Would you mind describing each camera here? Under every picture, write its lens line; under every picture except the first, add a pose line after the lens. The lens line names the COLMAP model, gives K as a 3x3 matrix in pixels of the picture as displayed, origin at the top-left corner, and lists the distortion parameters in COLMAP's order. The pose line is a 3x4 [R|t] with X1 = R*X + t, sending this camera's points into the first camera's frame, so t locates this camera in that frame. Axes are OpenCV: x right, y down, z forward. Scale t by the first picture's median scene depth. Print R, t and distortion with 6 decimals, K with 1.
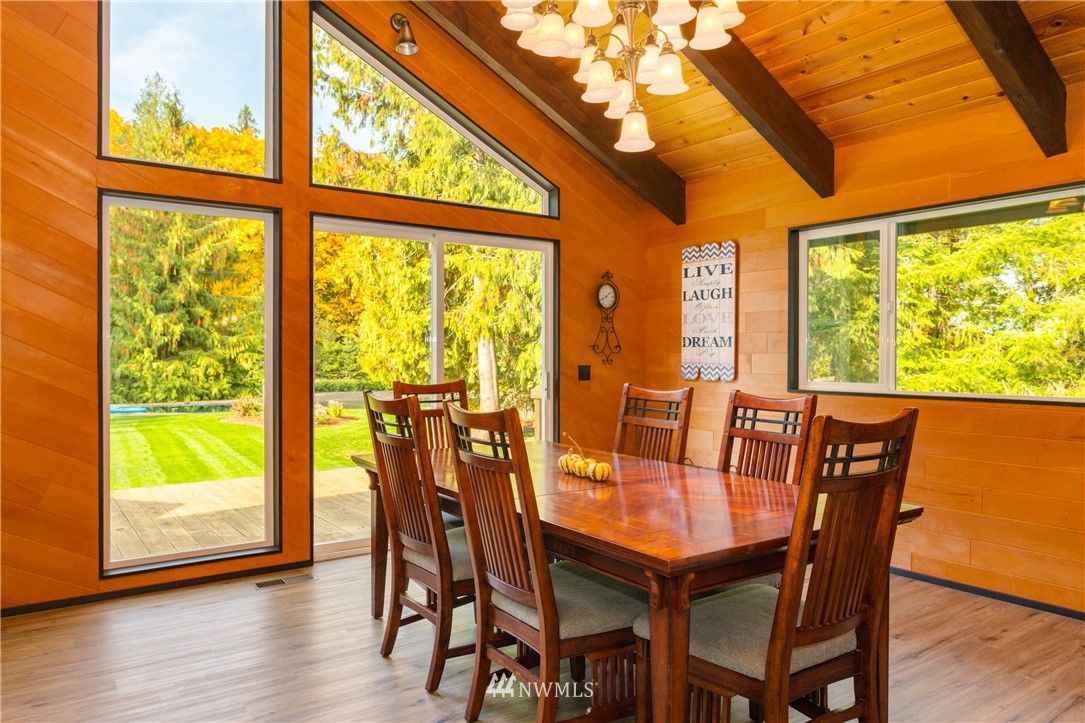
lens RADIAL K [[747.4, 0, 545.9], [0, 747.4, 366.6], [0, 0, 1]] dist [-0.004324, -0.001600]
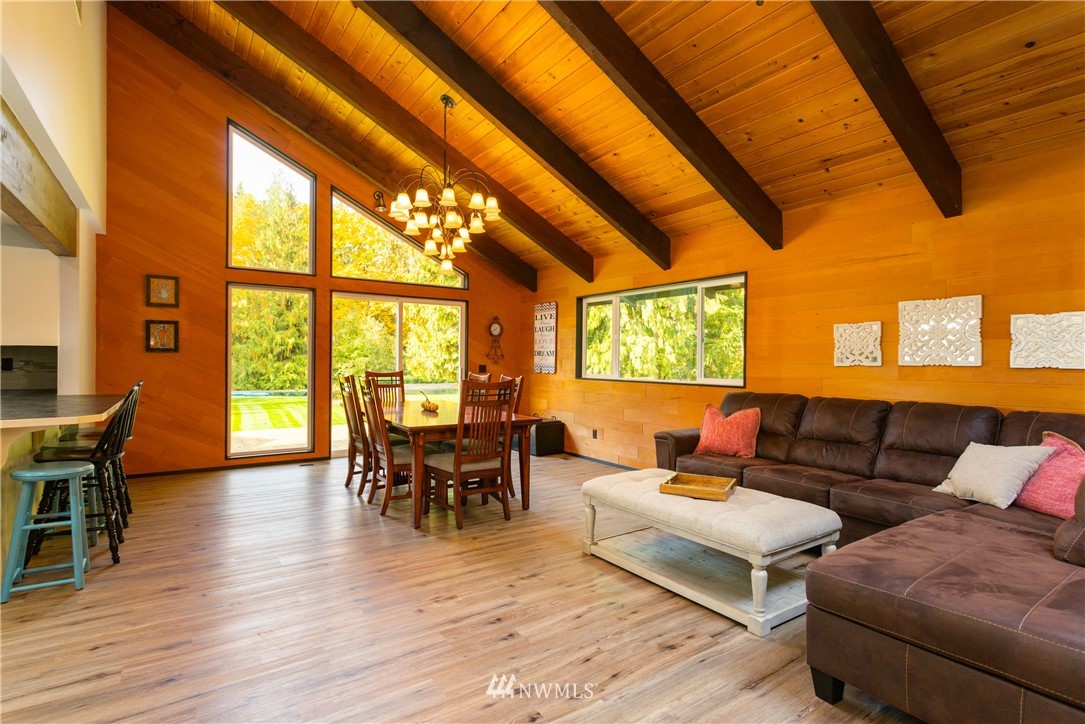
lens RADIAL K [[527.5, 0, 561.7], [0, 527.5, 367.8], [0, 0, 1]] dist [0.003884, 0.001666]
pose [[0.999939, 0.009140, 0.006185, 0.250936], [-0.009121, 0.999954, -0.003003, 0.007632], [-0.006212, 0.002947, 0.999976, -0.371320]]
